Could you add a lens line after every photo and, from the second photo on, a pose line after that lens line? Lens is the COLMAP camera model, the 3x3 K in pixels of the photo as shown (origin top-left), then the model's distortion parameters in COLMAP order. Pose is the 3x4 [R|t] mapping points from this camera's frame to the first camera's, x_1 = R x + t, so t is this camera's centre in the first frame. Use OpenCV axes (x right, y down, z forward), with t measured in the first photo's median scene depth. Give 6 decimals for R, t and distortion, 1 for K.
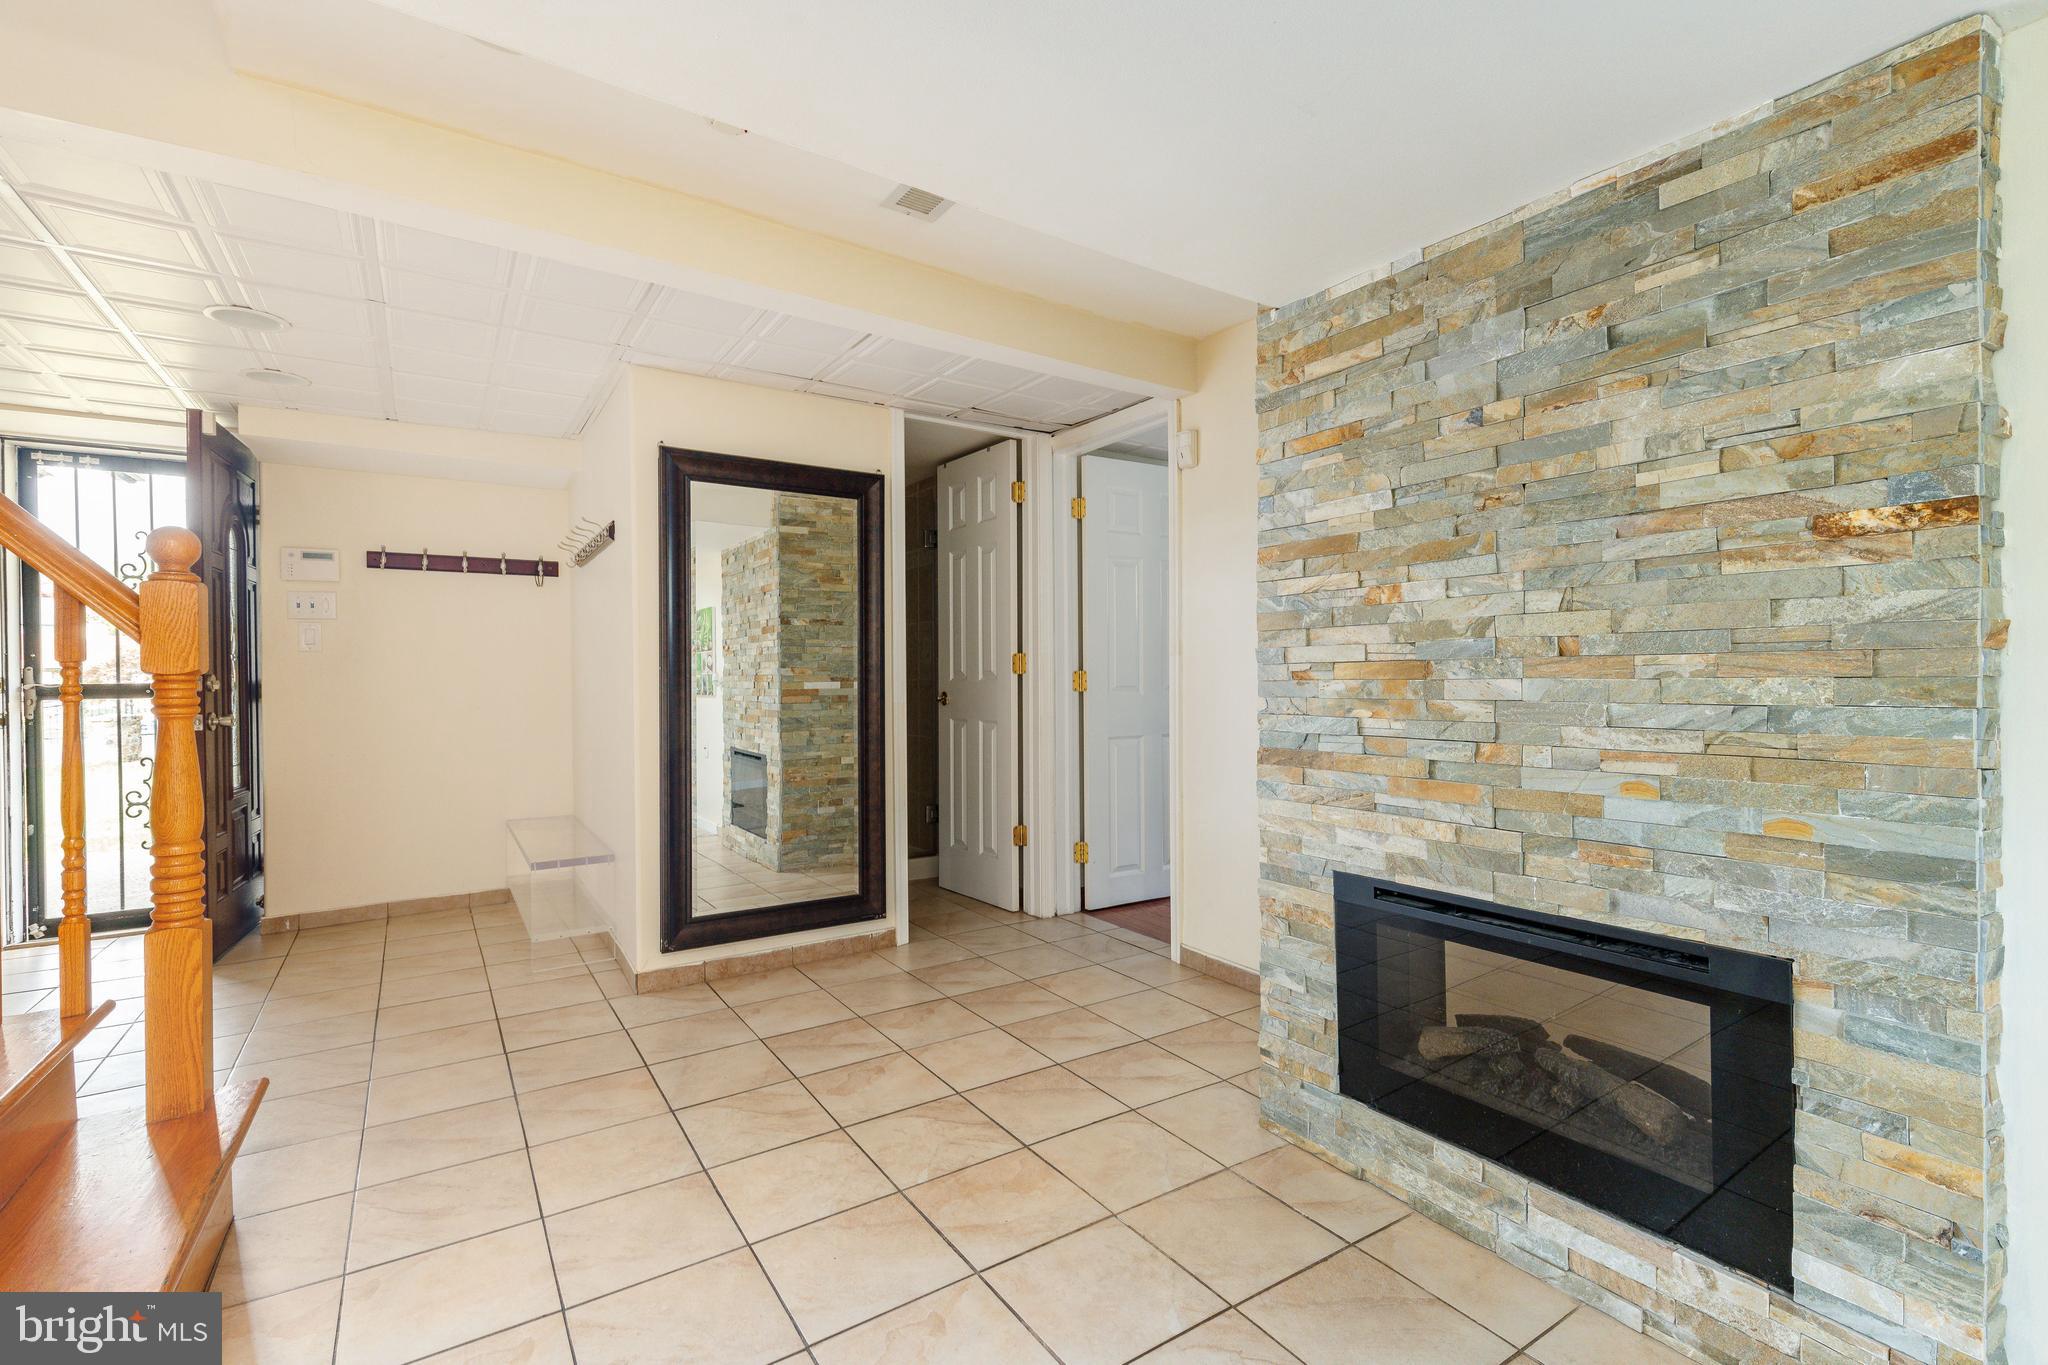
lens RADIAL K [[924.7, 0, 1020.9], [0, 924.7, 676.4], [0, 0, 1]] dist [0.000355, 0.000474]
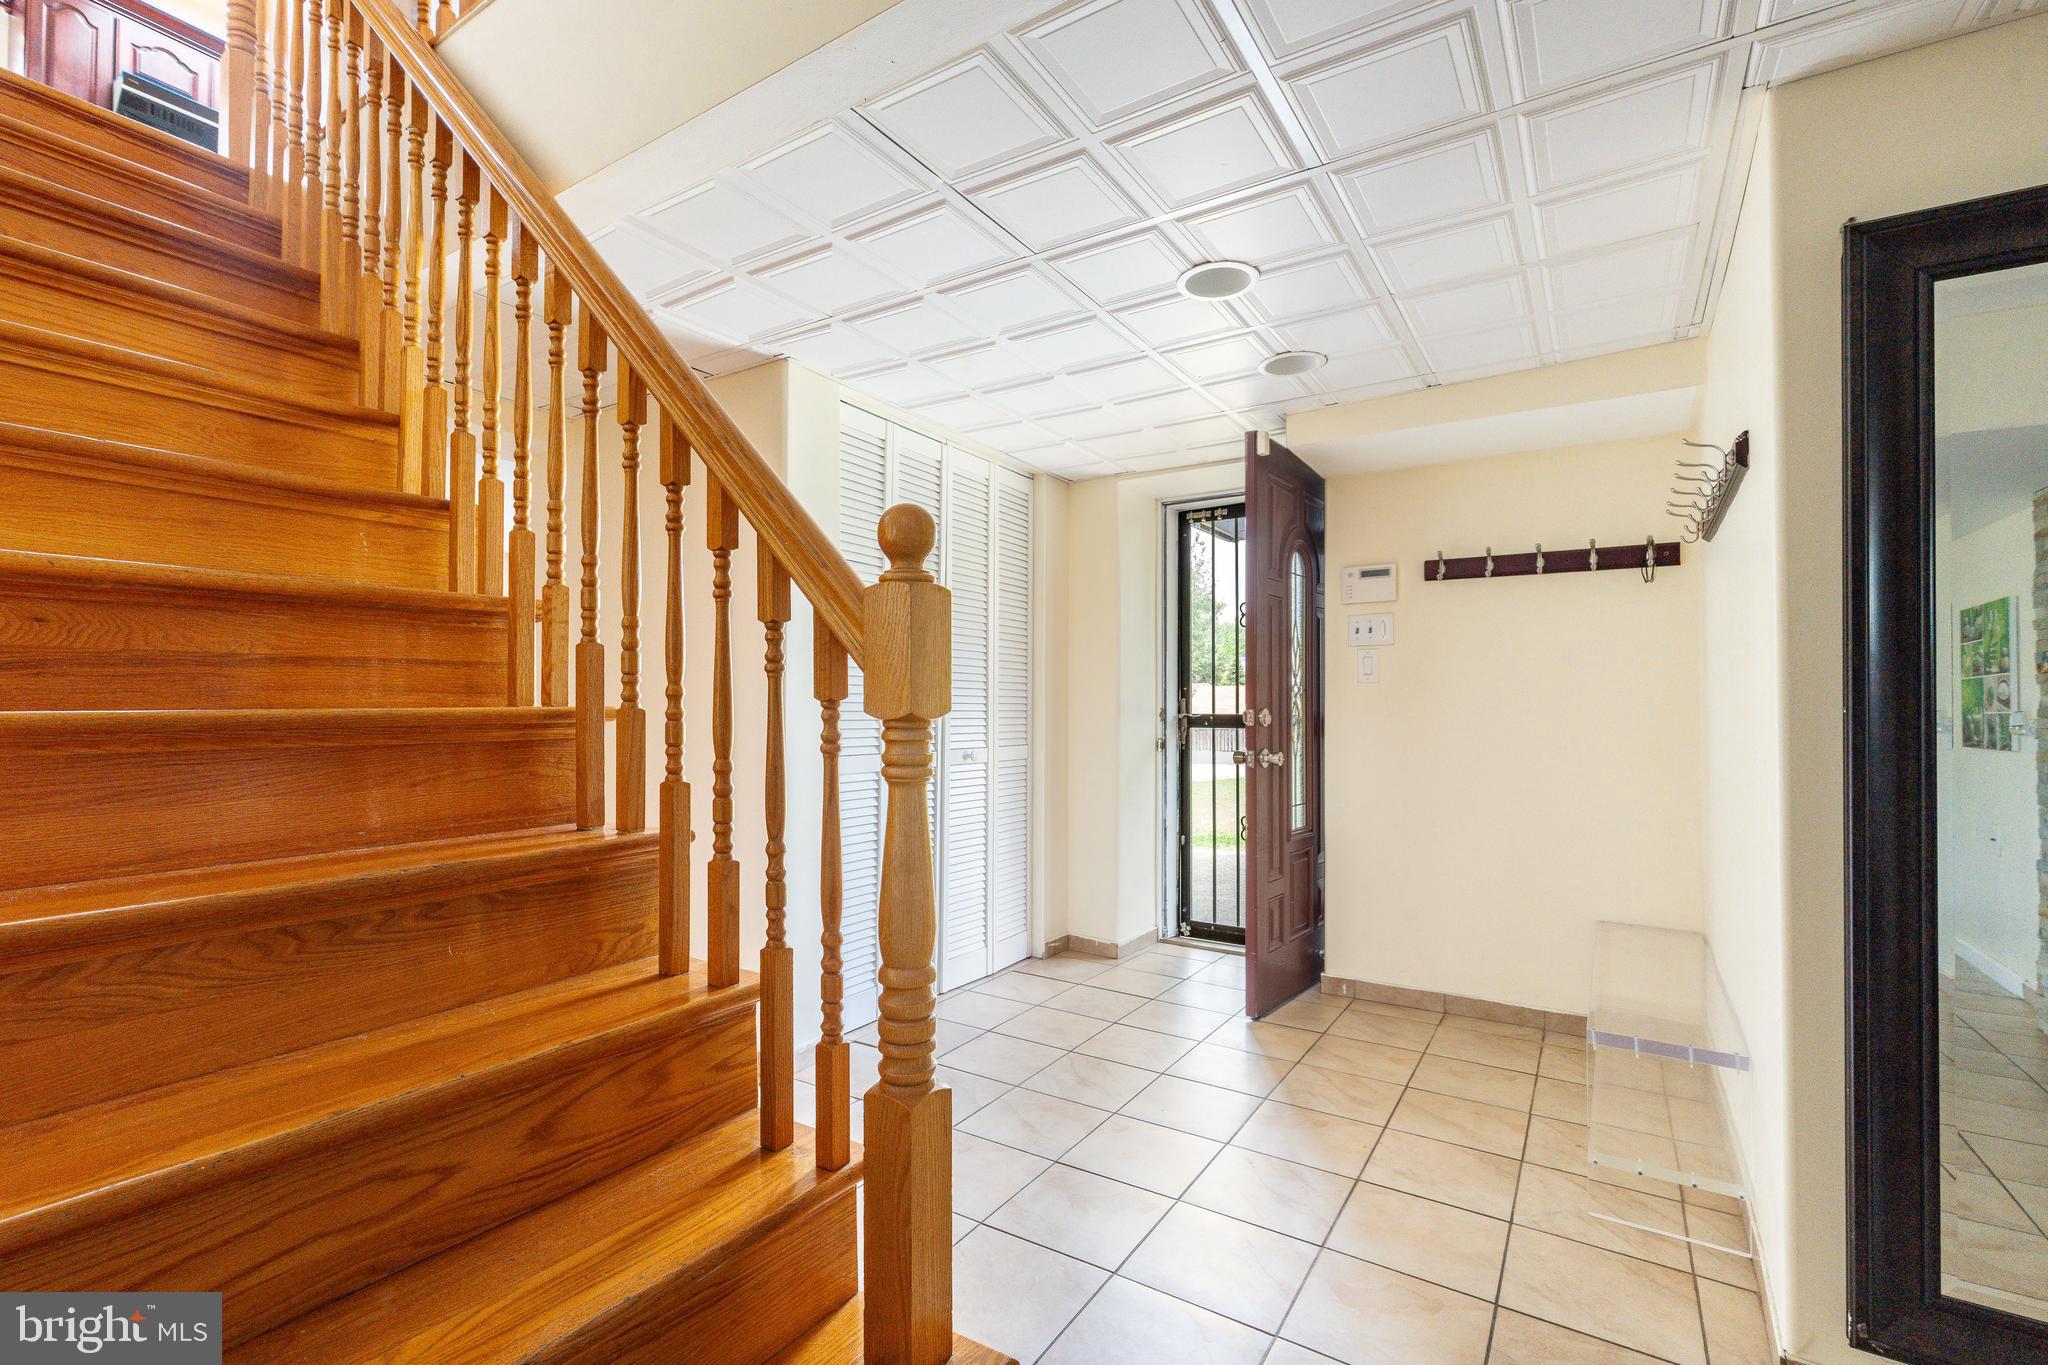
lens RADIAL K [[924.7, 0, 1009.9], [0, 924.7, 681.8], [0, 0, 1]] dist [0.000355, 0.000474]
pose [[0.413958, -0.010840, -0.910231, -0.110511], [-0.012944, 0.999758, -0.017793, -0.007675], [0.910204, 0.019148, 0.413718, 0.329956]]
